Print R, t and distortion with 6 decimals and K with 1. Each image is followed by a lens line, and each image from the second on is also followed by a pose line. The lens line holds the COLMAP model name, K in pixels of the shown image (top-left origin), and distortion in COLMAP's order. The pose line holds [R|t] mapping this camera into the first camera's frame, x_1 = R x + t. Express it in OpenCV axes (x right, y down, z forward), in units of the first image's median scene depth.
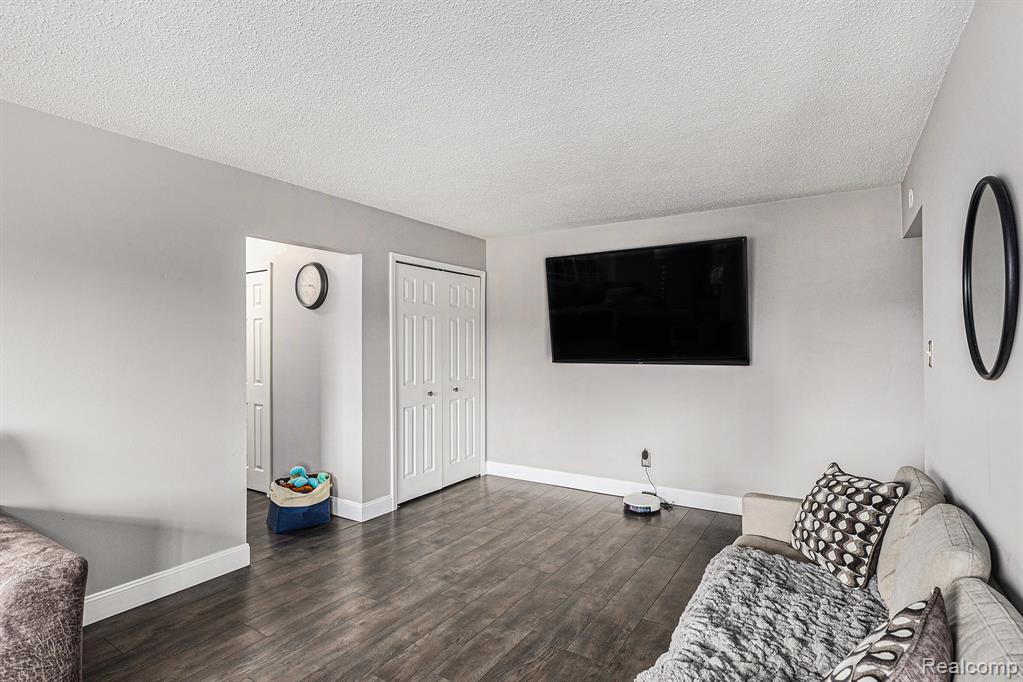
lens RADIAL K [[516.6, 0, 513.5], [0, 516.6, 342.8], [0, 0, 1]] dist [-0.000395, 0.000920]
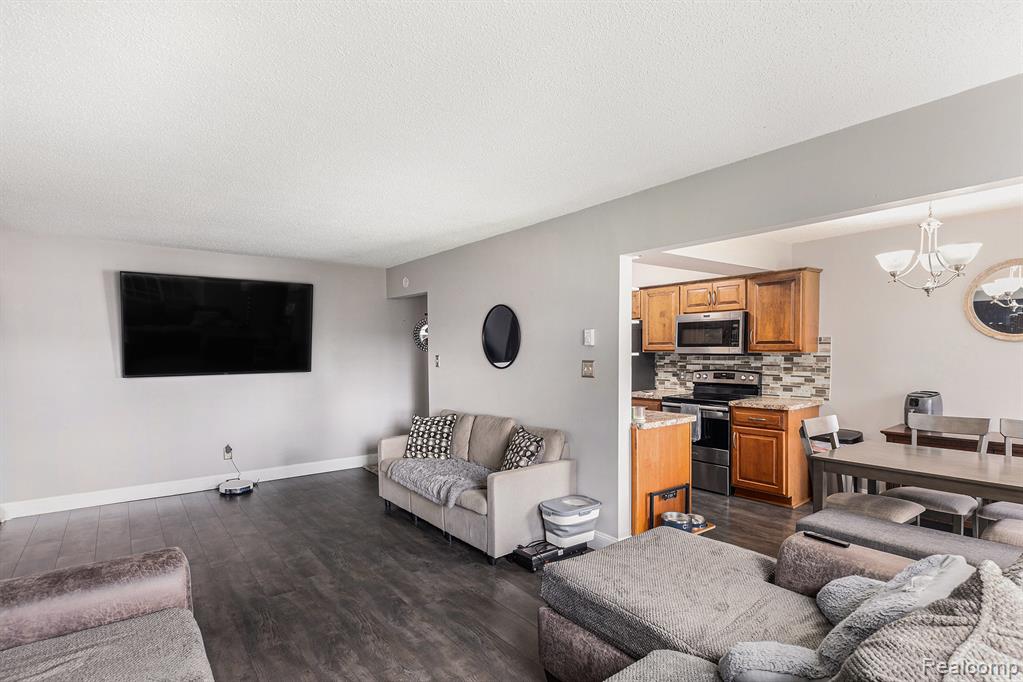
lens RADIAL K [[516.6, 0, 513.5], [0, 516.6, 342.8], [0, 0, 1]] dist [-0.000395, 0.000920]
pose [[0.345667, 0.015572, 0.938228, -0.698327], [0.003638, 0.999833, -0.017935, -0.010513], [-0.938350, 0.009612, 0.345552, -0.055570]]
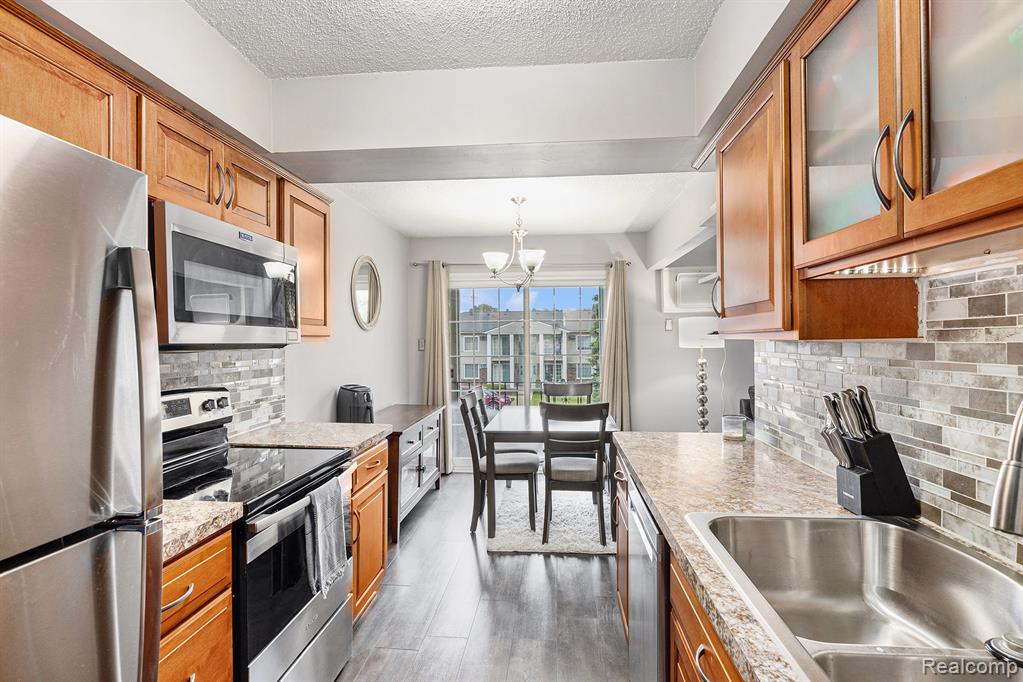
lens RADIAL K [[516.6, 0, 513.5], [0, 516.6, 342.8], [0, 0, 1]] dist [-0.000395, 0.000920]
pose [[-0.879387, 0.009503, -0.476013, 0.715957], [0.010418, 0.999945, 0.000716, -0.004086], [0.475994, -0.004330, -0.879438, 0.472035]]
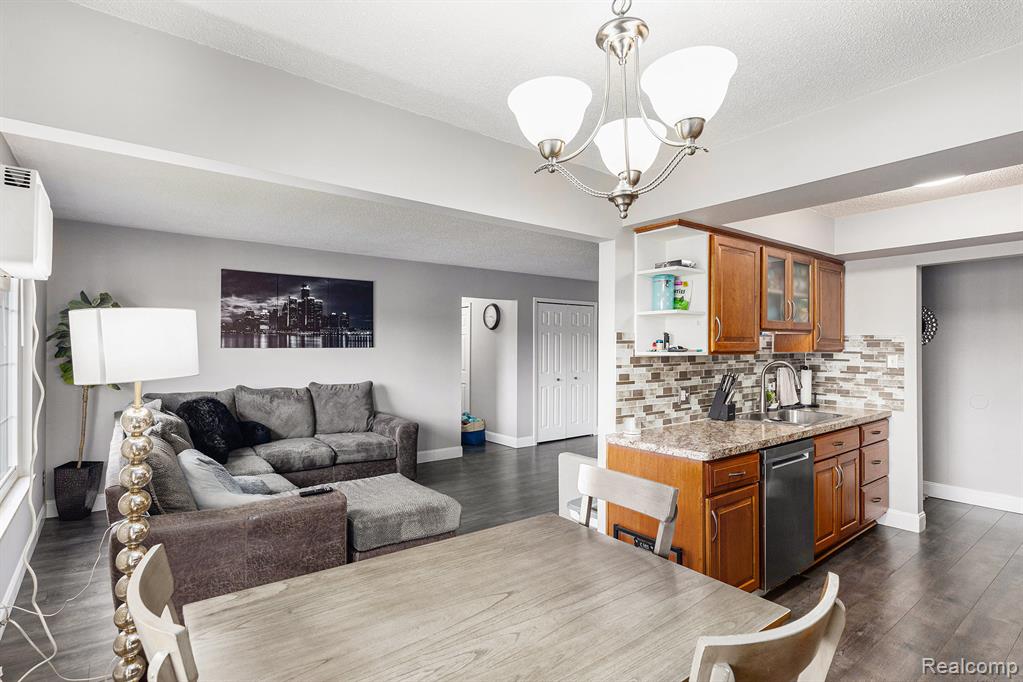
lens RADIAL K [[516.6, 0, 513.5], [0, 516.6, 342.8], [0, 0, 1]] dist [-0.000395, 0.000920]
pose [[0.944121, 0.005899, -0.329547, 0.288655], [-0.006615, 0.999978, -0.001050, -0.020218], [0.329534, 0.003171, 0.944139, -0.709124]]
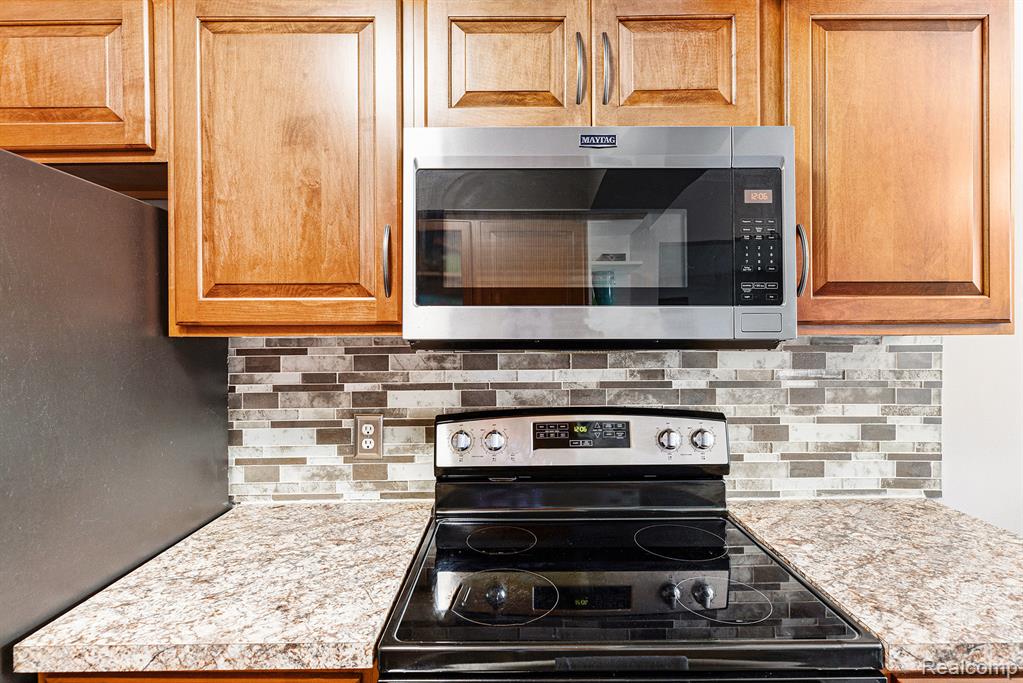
lens RADIAL K [[516.6, 0, 513.5], [0, 516.6, 343.3], [0, 0, 1]] dist [-0.000395, 0.000920]
pose [[-0.534674, 0.003353, 0.845052, 0.513532], [0.008123, 0.999966, 0.001172, -0.003951], [-0.845019, 0.007491, -0.534683, 0.104379]]
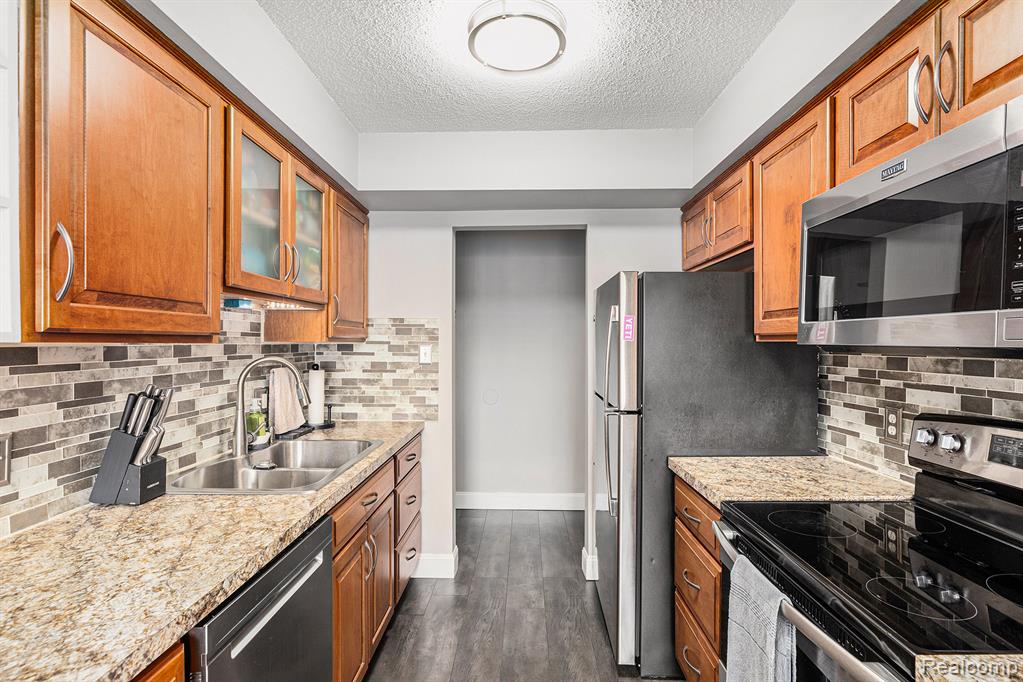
lens RADIAL K [[516.6, 0, 513.5], [0, 516.6, 342.8], [0, 0, 1]] dist [-0.000395, 0.000920]
pose [[0.854386, 0.006523, 0.519598, 0.380451], [-0.006671, 0.999976, -0.001584, -0.005113], [-0.519596, -0.002113, 0.854409, -0.194025]]
